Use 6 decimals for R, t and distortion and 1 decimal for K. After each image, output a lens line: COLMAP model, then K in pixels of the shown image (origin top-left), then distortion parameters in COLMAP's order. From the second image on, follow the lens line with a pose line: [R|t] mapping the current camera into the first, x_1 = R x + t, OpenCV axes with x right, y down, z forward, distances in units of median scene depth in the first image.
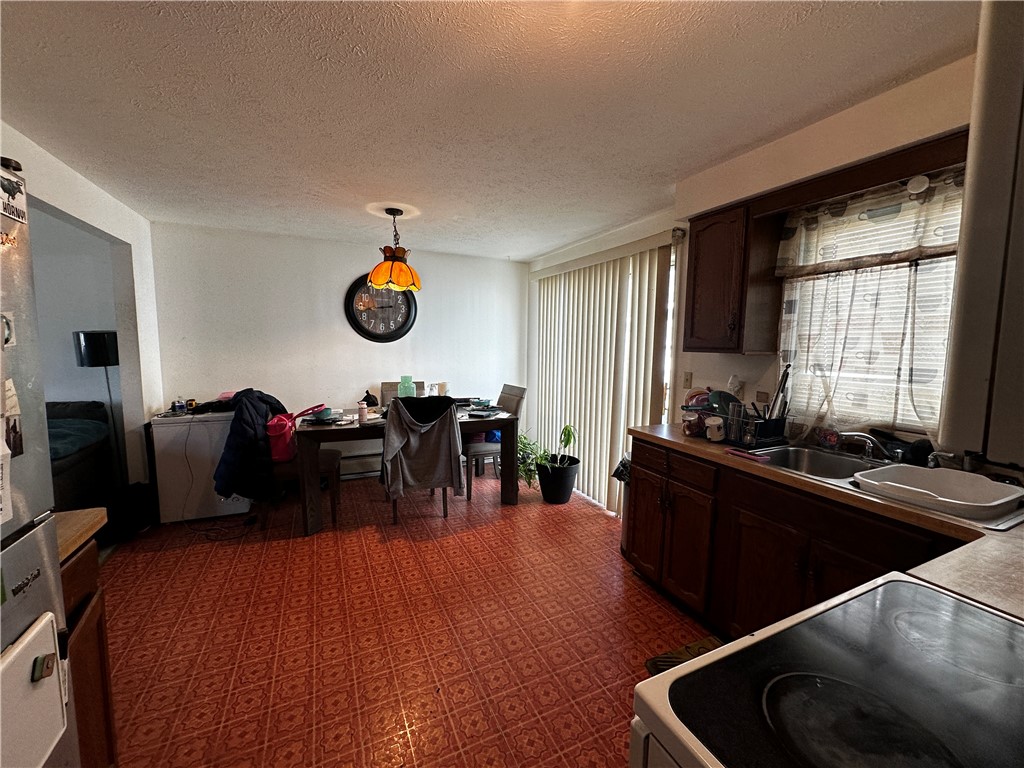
lens RADIAL K [[407.7, 0, 516.3], [0, 407.7, 385.7], [0, 0, 1]] dist [-0.000462, 0.000513]
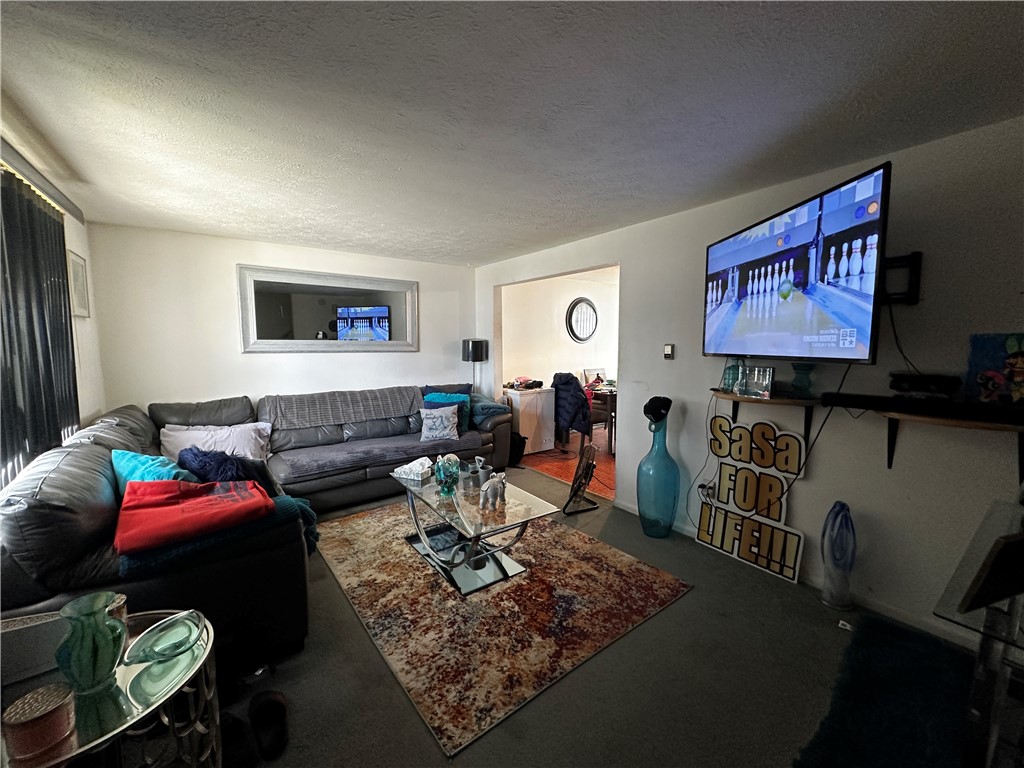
lens RADIAL K [[407.7, 0, 510.2], [0, 407.7, 377.8], [0, 0, 1]] dist [-0.000462, 0.000513]
pose [[0.983293, -0.020512, 0.180871, -1.183634], [0.022561, 0.999702, -0.009277, 0.035310], [-0.180627, 0.013203, 0.983463, -0.610178]]
